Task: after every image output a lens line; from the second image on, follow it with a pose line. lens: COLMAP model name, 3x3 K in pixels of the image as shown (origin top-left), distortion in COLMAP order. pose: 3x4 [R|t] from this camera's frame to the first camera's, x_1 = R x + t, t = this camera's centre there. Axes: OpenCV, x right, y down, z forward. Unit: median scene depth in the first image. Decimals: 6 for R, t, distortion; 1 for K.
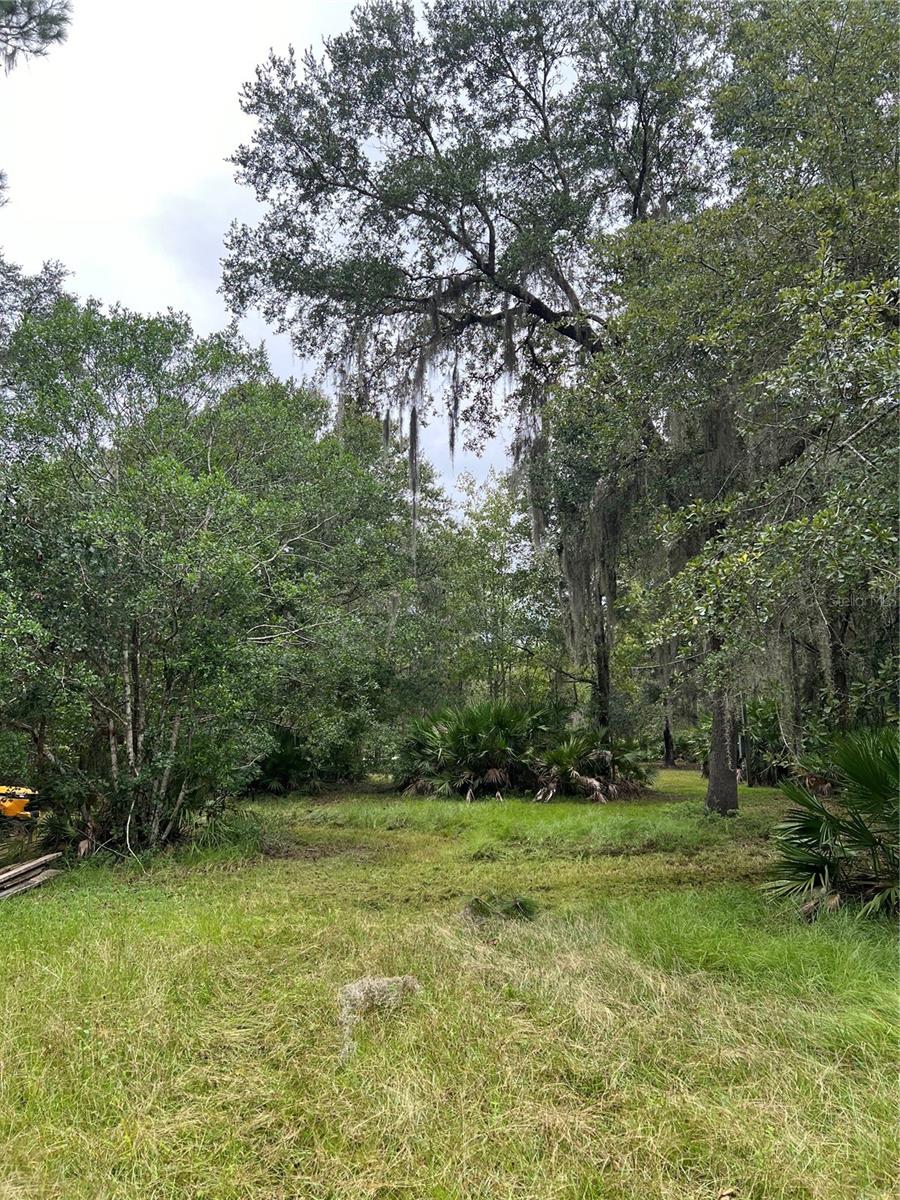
lens RADIAL K [[916.5, 0, 453.6], [0, 916.5, 600.3], [0, 0, 1]] dist [0.058609, -0.067374]
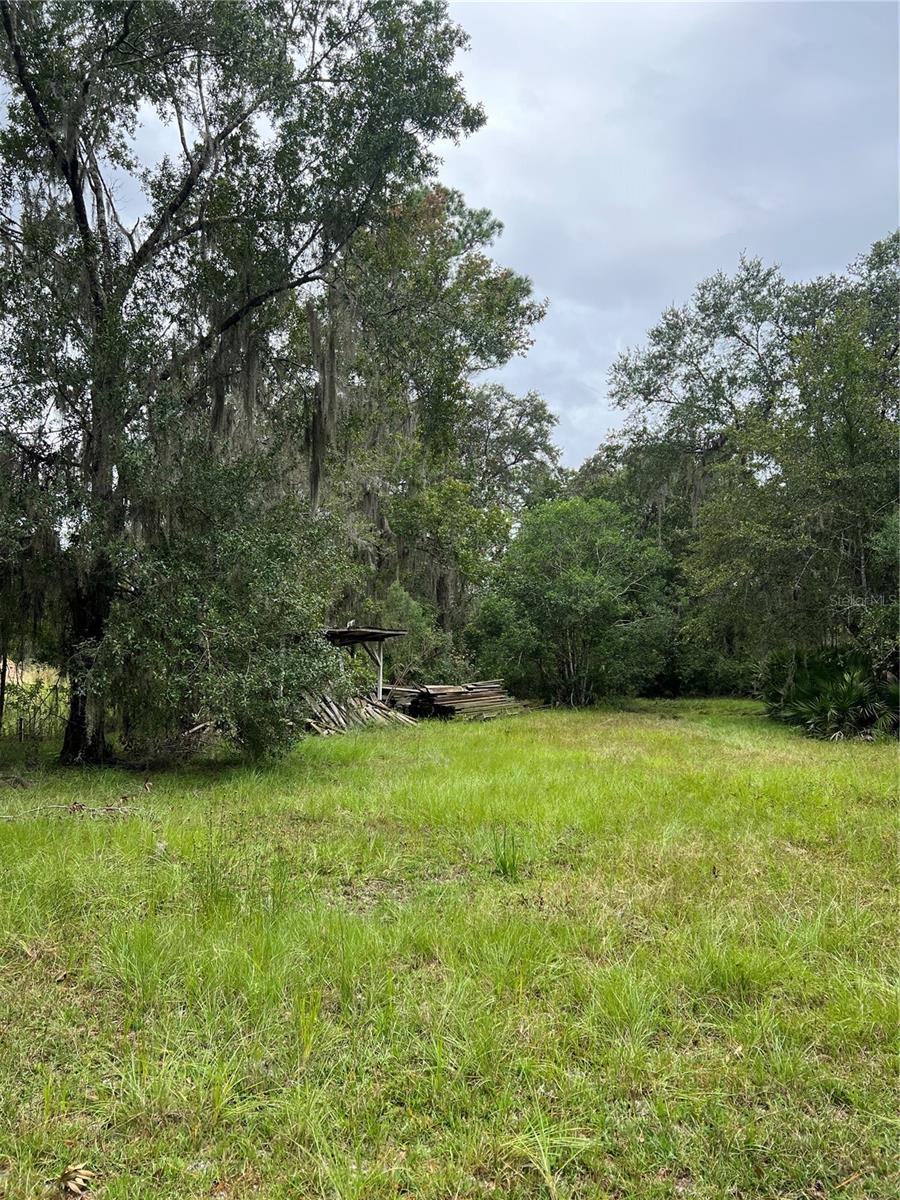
lens RADIAL K [[916.5, 0, 453.6], [0, 916.5, 600.3], [0, 0, 1]] dist [0.058609, -0.067374]
pose [[0.868230, -0.038830, -0.494639, 0.663445], [0.076011, 0.995574, 0.055266, -0.207099], [0.490304, -0.085581, 0.867339, -1.429880]]
